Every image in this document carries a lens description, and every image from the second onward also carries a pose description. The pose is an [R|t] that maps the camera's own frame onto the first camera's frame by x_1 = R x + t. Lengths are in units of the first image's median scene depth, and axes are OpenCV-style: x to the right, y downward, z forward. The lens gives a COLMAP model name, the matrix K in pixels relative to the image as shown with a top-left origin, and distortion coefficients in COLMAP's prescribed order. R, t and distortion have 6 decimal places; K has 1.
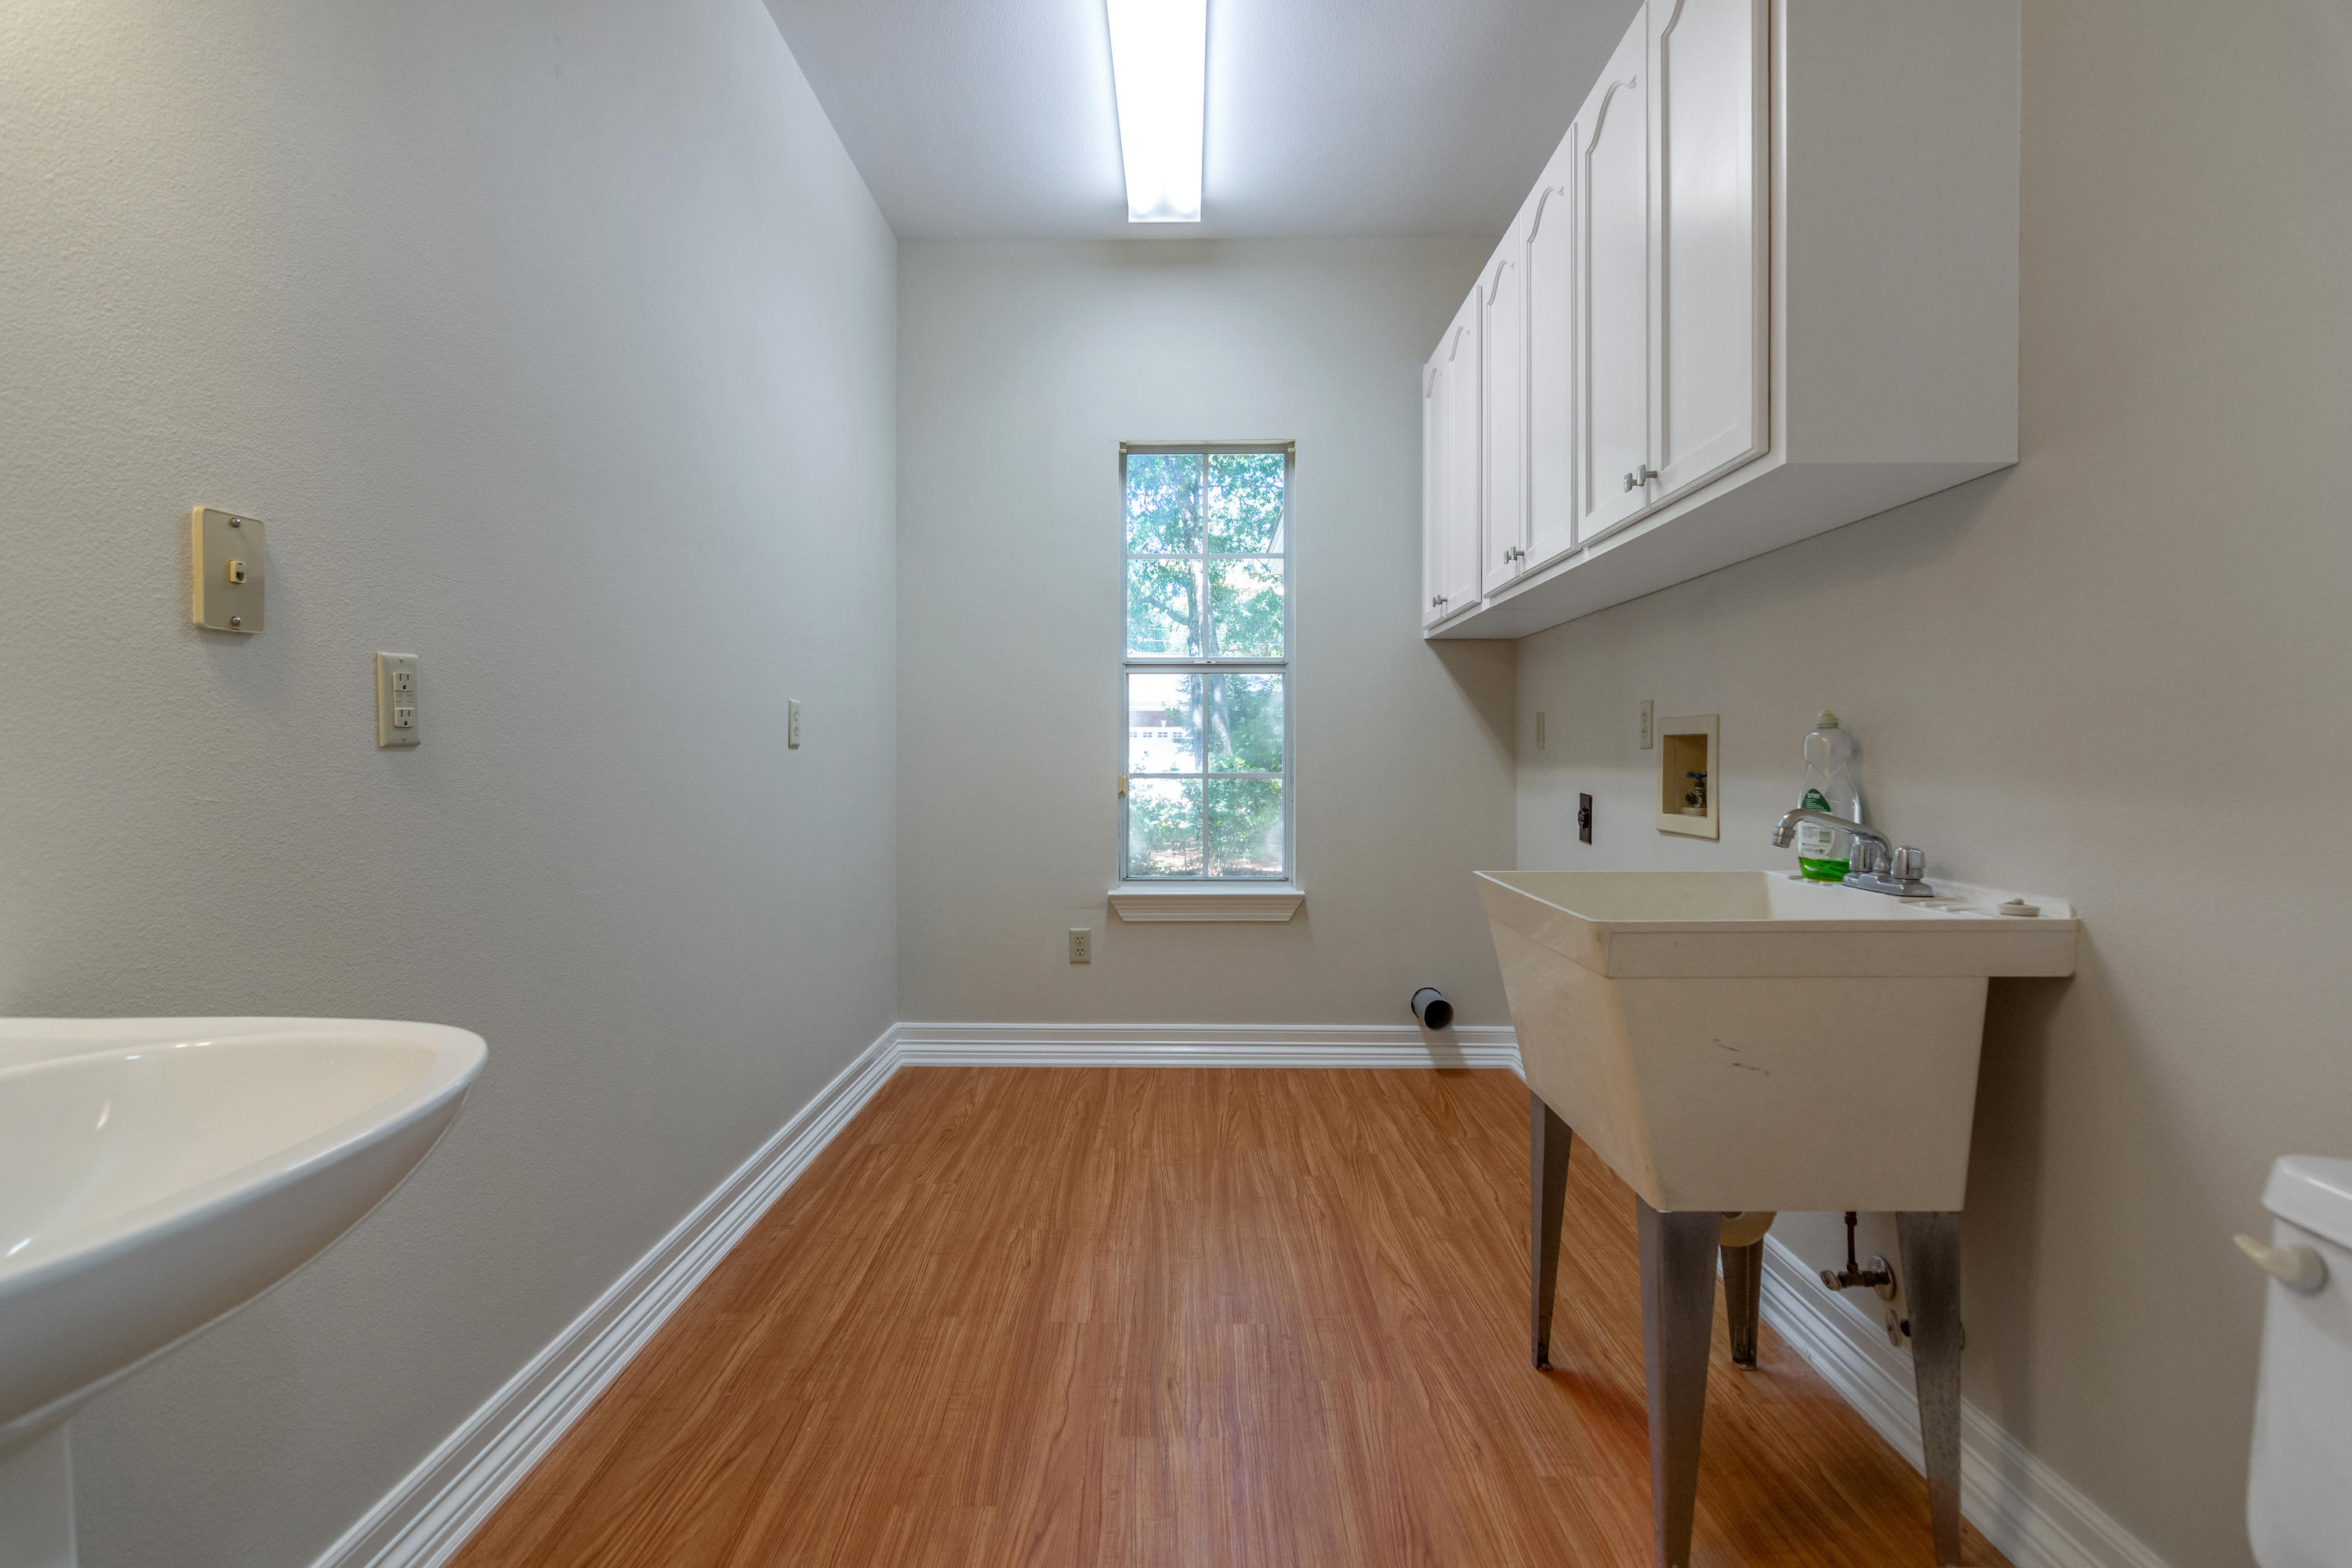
lens RADIAL K [[1144.3, 0, 1171.0], [0, 1144.3, 769.4], [0, 0, 1]] dist [0.001020, 0.000199]
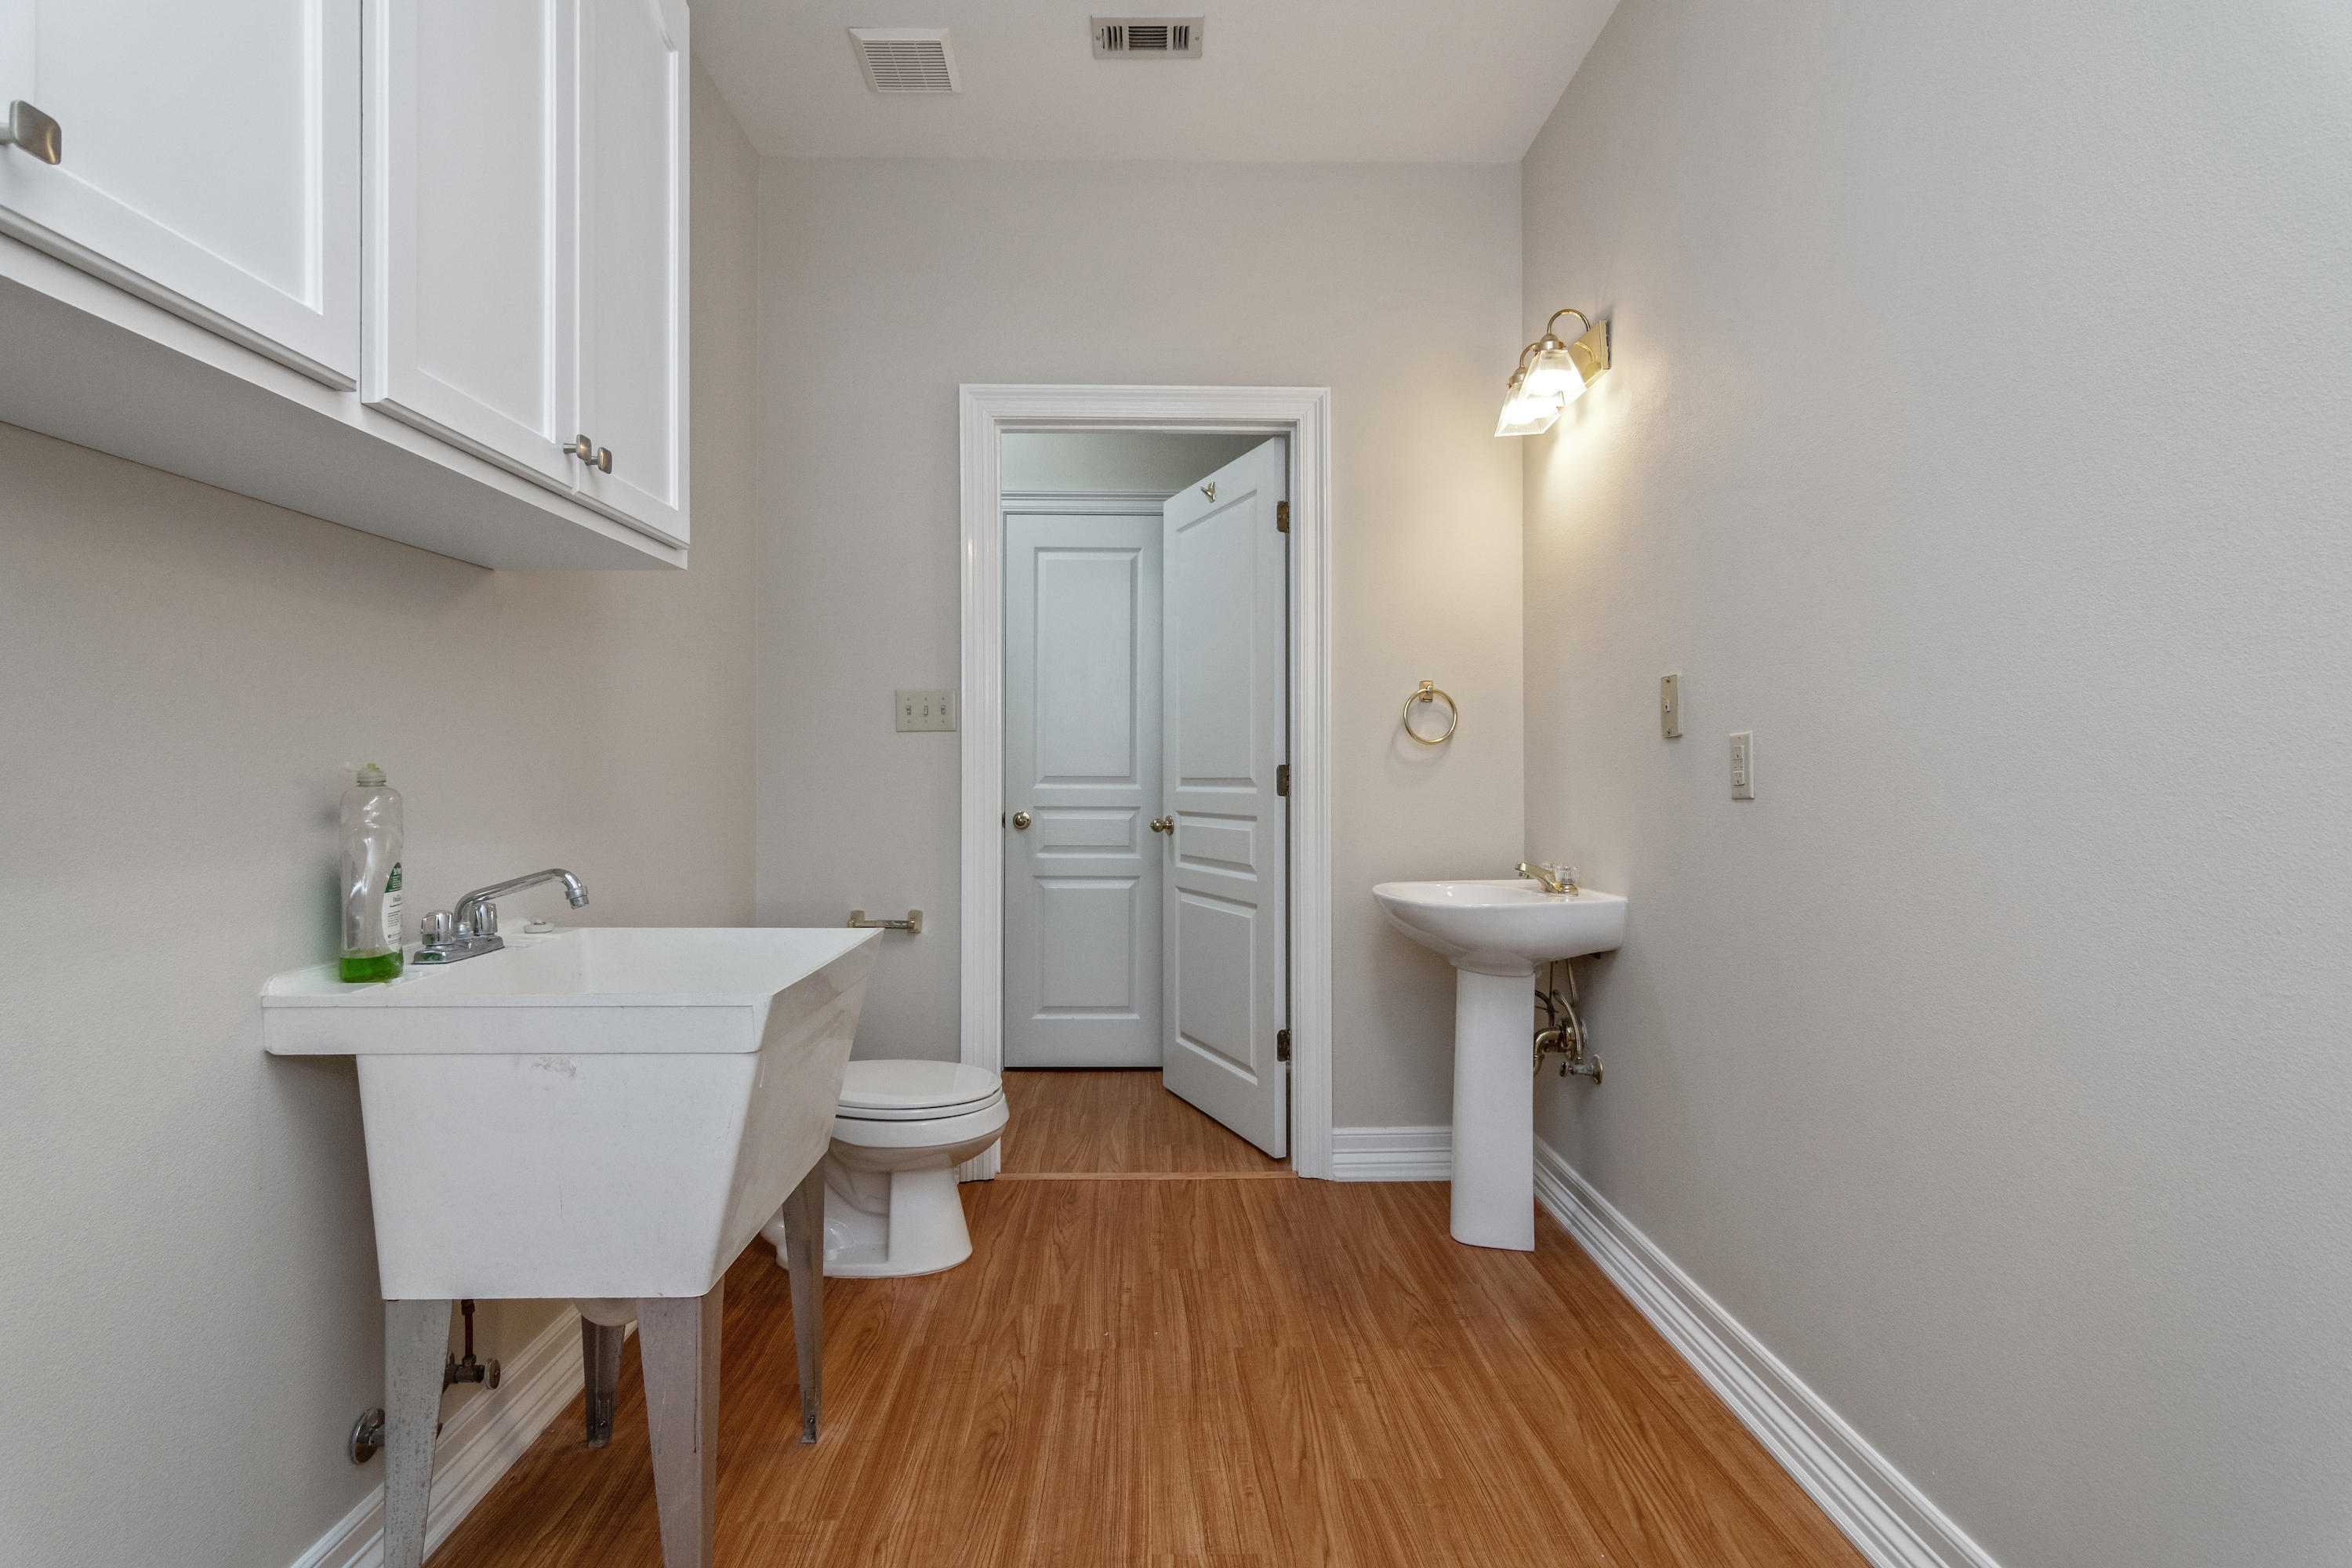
lens RADIAL K [[1144.3, 0, 1171.4], [0, 1144.3, 774.7], [0, 0, 1]] dist [0.001020, 0.000199]
pose [[-0.999285, 0.002622, -0.037706, 0.064631], [0.002002, 0.999862, 0.016480, -0.065847], [0.037744, 0.016392, -0.999153, 2.100688]]
